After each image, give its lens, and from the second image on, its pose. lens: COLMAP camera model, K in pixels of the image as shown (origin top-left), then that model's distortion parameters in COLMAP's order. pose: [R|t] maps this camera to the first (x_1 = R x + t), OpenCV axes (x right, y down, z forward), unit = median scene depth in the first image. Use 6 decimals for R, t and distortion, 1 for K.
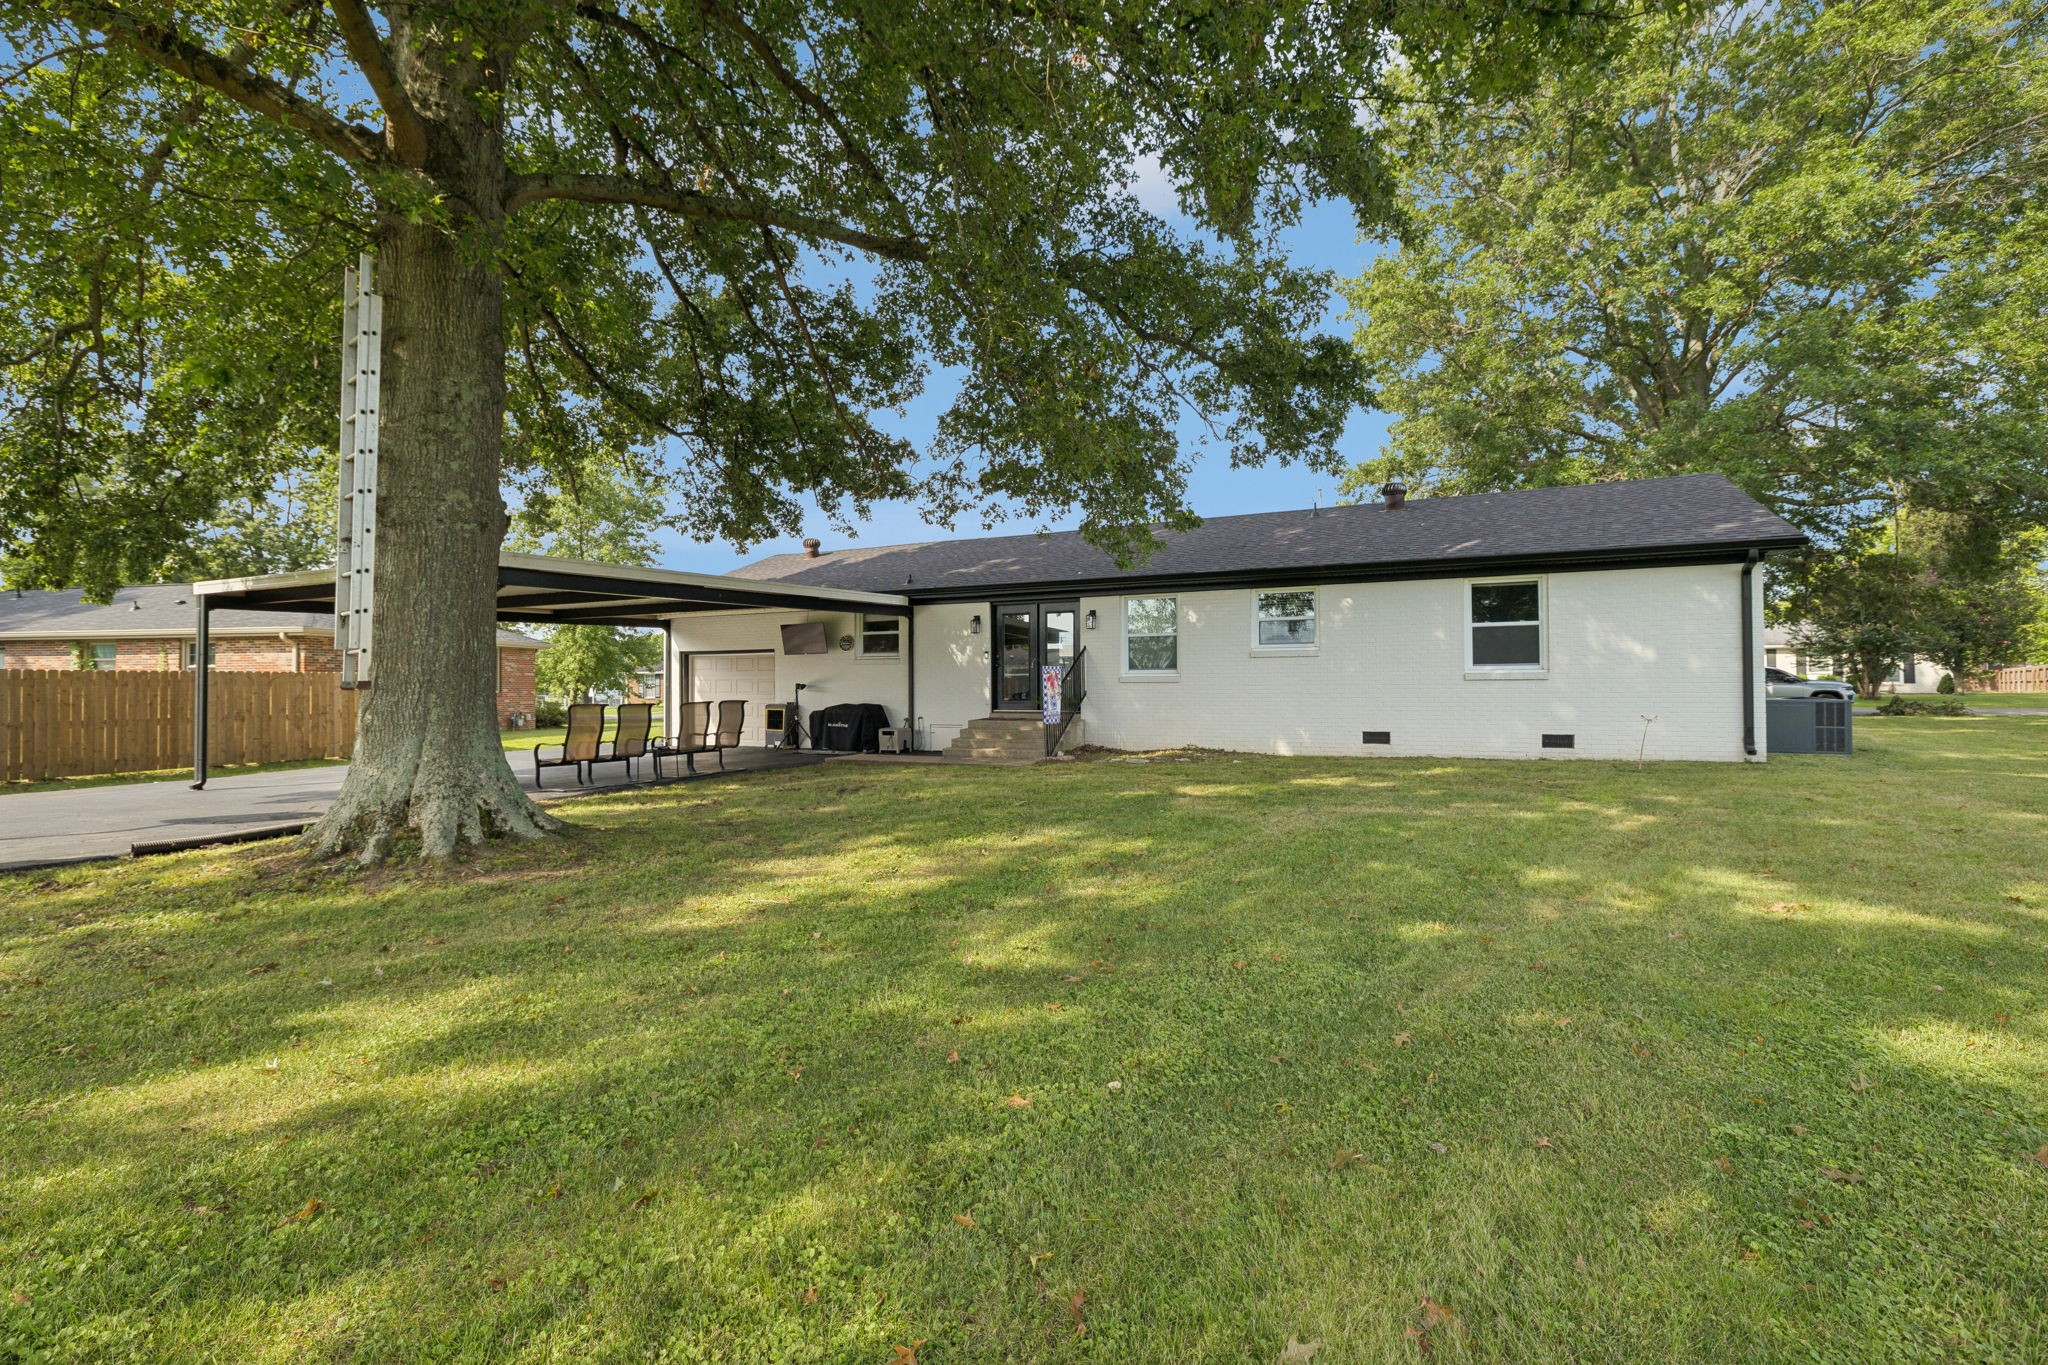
lens RADIAL K [[847.0, 0, 1011.5], [0, 847.0, 672.7], [0, 0, 1]] dist [0.000034, 0.000089]
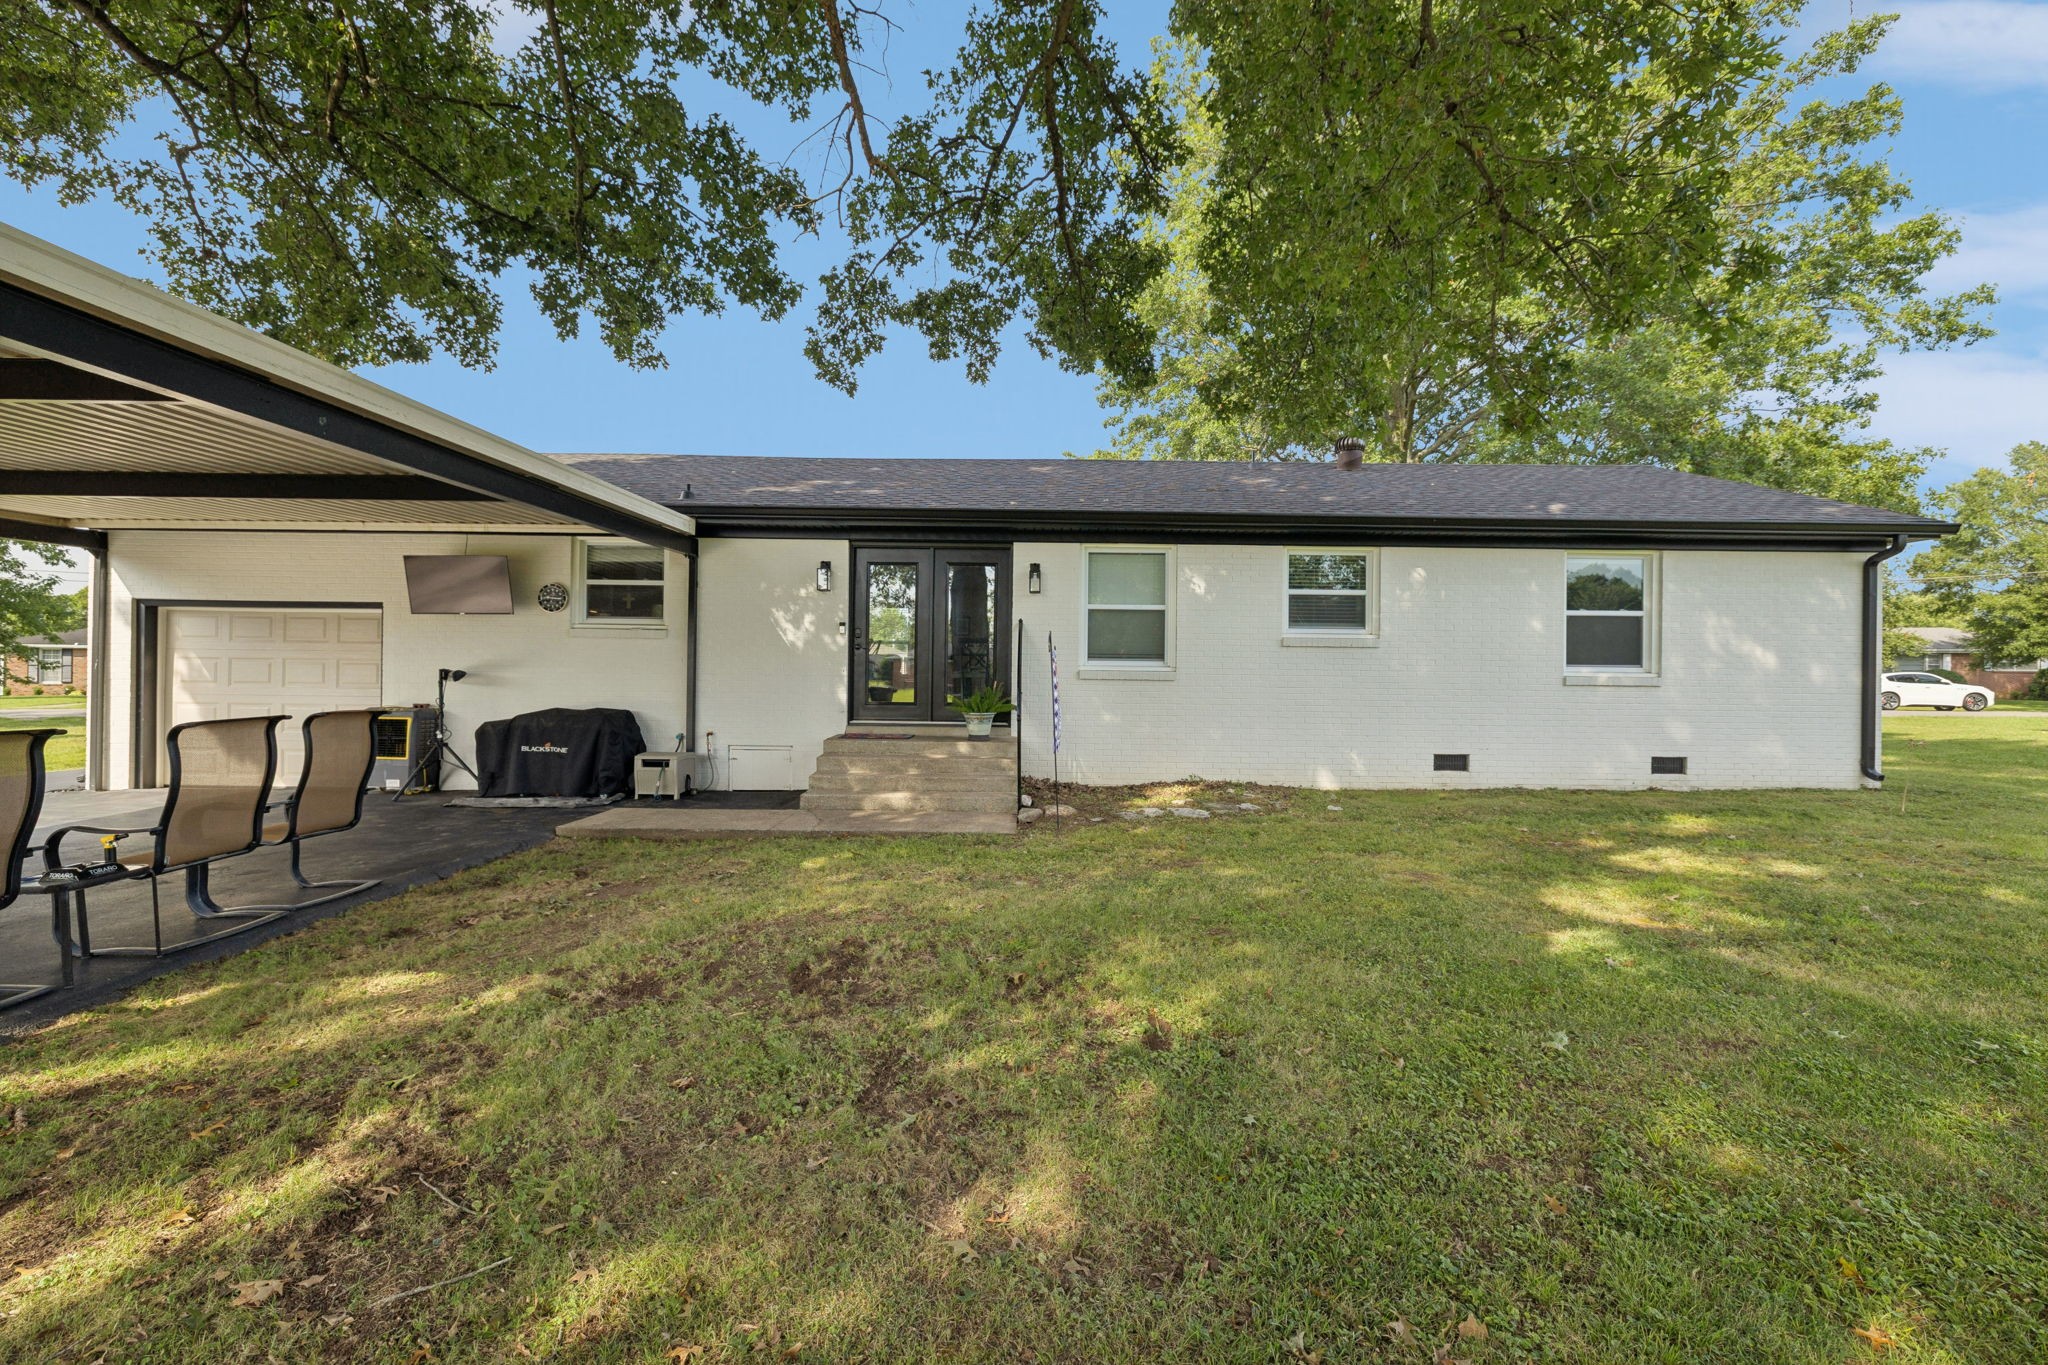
lens RADIAL K [[840.4, 0, 1025.3], [0, 840.4, 678.7], [0, 0, 1]] dist [-0.000480, 0.000017]
pose [[0.898683, 0.015909, 0.438311, -0.182278], [-0.024527, 0.999601, 0.014008, 0.003011], [-0.437913, -0.023339, 0.898714, 0.434748]]
